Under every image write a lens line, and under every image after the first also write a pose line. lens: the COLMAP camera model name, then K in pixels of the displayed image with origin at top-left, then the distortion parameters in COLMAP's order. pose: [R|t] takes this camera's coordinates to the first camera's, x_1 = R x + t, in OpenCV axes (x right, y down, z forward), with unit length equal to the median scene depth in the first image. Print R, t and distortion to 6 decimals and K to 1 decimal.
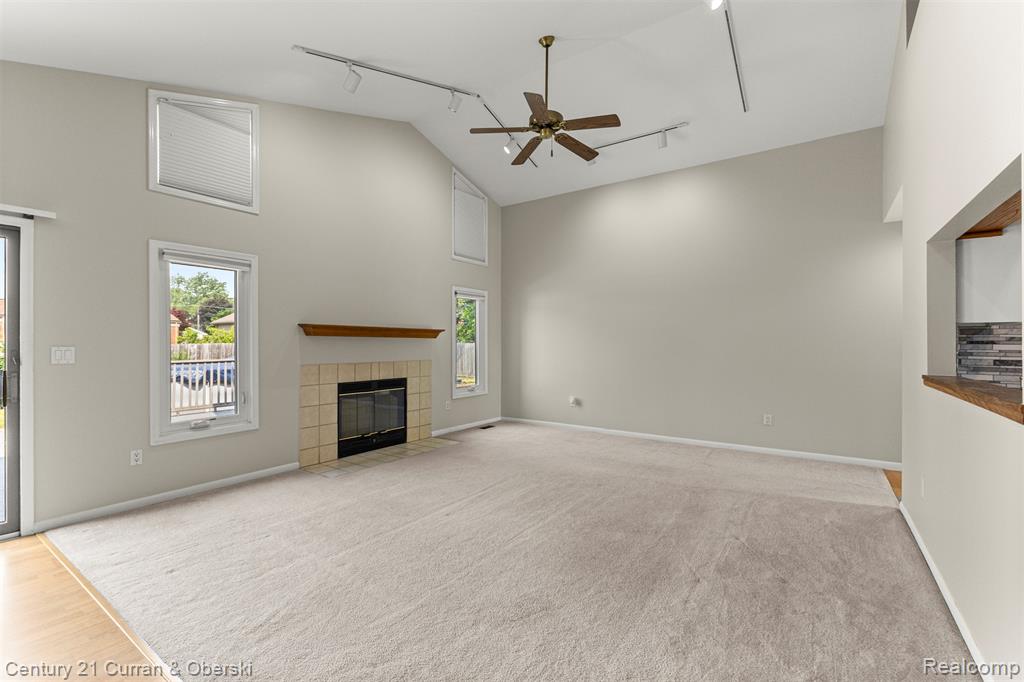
lens RADIAL K [[444.2, 0, 514.2], [0, 444.2, 344.2], [0, 0, 1]] dist [0.008107, -0.000171]
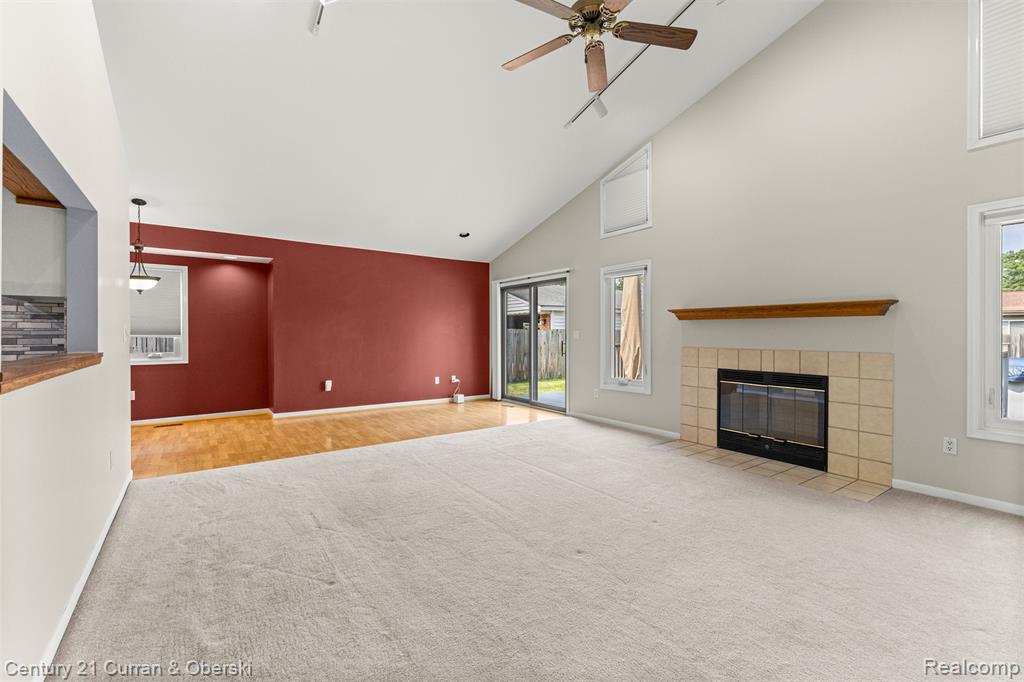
lens RADIAL K [[439.6, 0, 509.4], [0, 439.6, 333.6], [0, 0, 1]] dist [0.007444, -0.000358]
pose [[-0.339758, -0.002740, -0.940509, 0.701338], [-0.003626, 0.999992, -0.001603, 0.017153], [0.940506, 0.002866, -0.339766, 0.980493]]
